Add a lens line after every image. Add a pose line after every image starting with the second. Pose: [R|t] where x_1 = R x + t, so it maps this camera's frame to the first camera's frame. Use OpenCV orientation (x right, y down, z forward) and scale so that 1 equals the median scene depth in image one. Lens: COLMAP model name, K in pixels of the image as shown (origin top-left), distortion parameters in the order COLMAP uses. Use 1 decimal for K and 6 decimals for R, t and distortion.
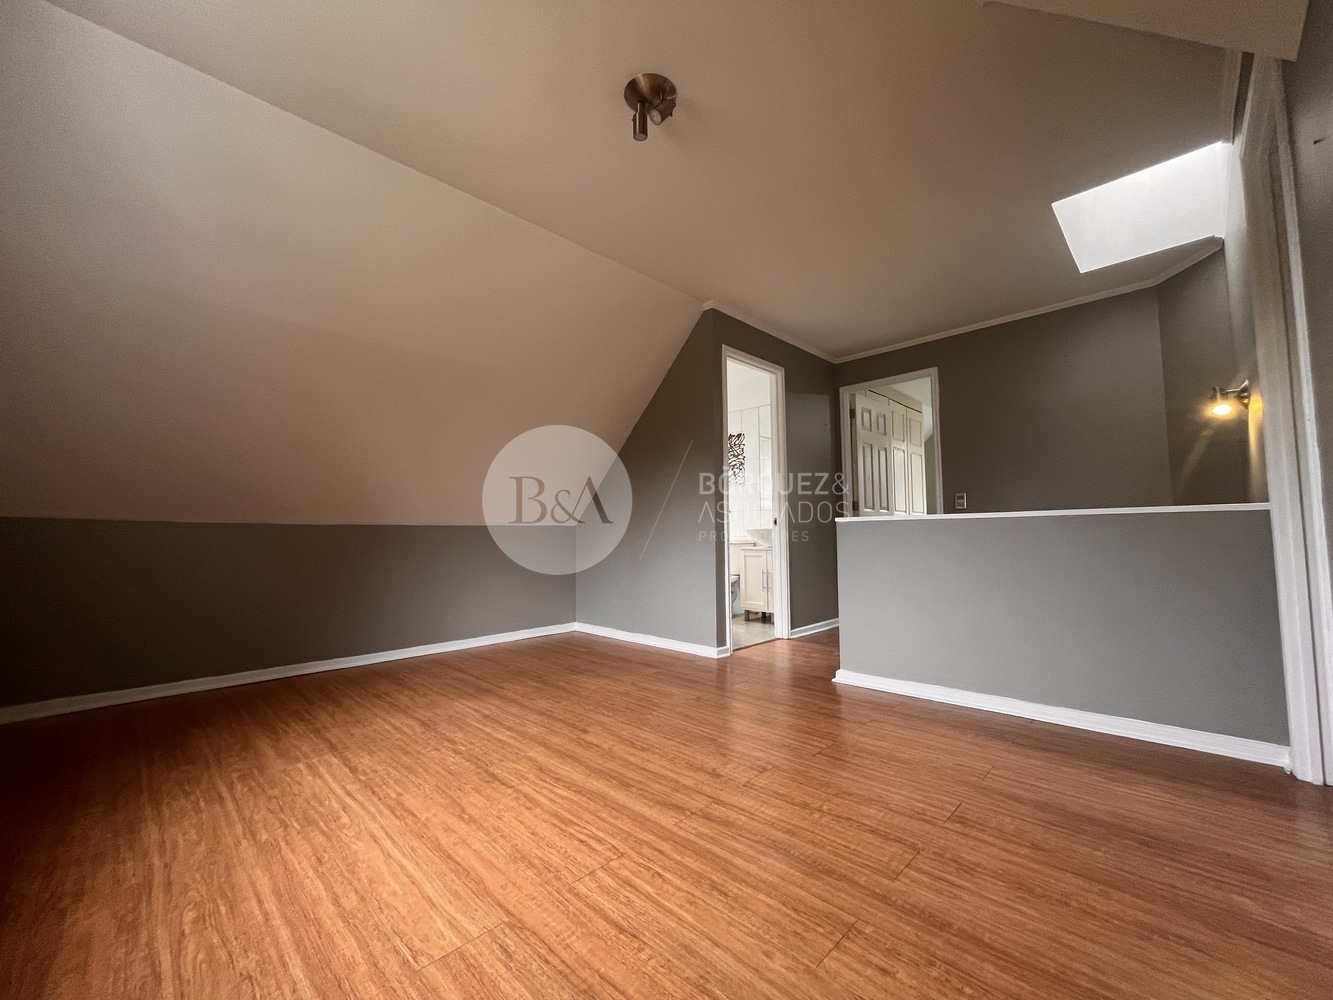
lens RADIAL K [[536.7, 0, 666.3], [0, 536.7, 500.7], [0, 0, 1]] dist [-0.004623, -0.000137]
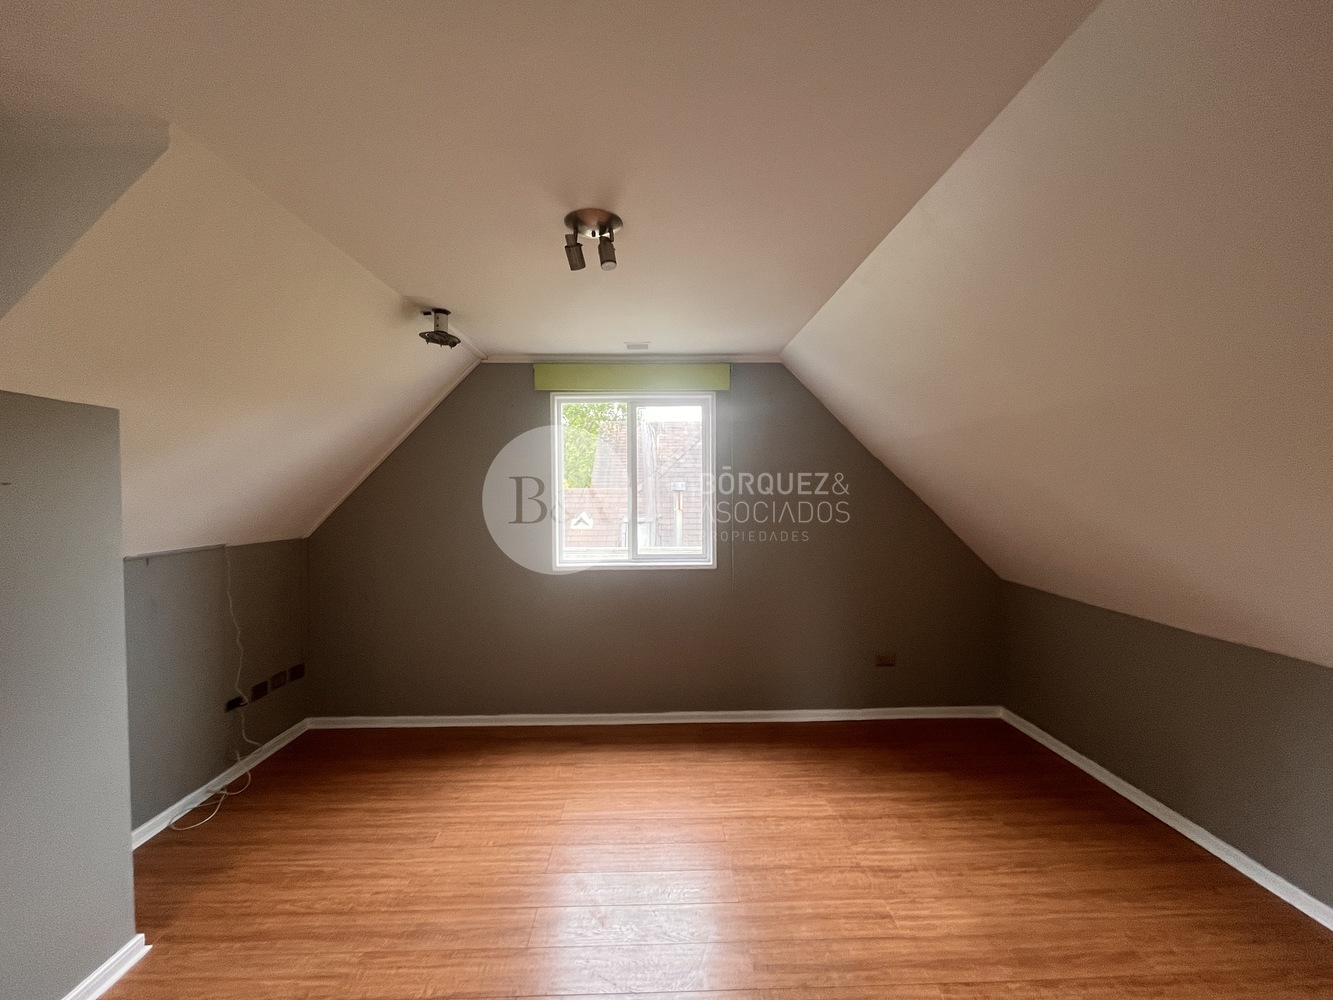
lens RADIAL K [[536.7, 0, 666.0], [0, 536.7, 496.0], [0, 0, 1]] dist [-0.004623, -0.000137]
pose [[-0.694375, 0.020692, -0.719315, 0.701321], [0.060607, 0.997717, -0.029805, -0.337425], [0.717056, -0.064292, -0.694044, 2.150427]]
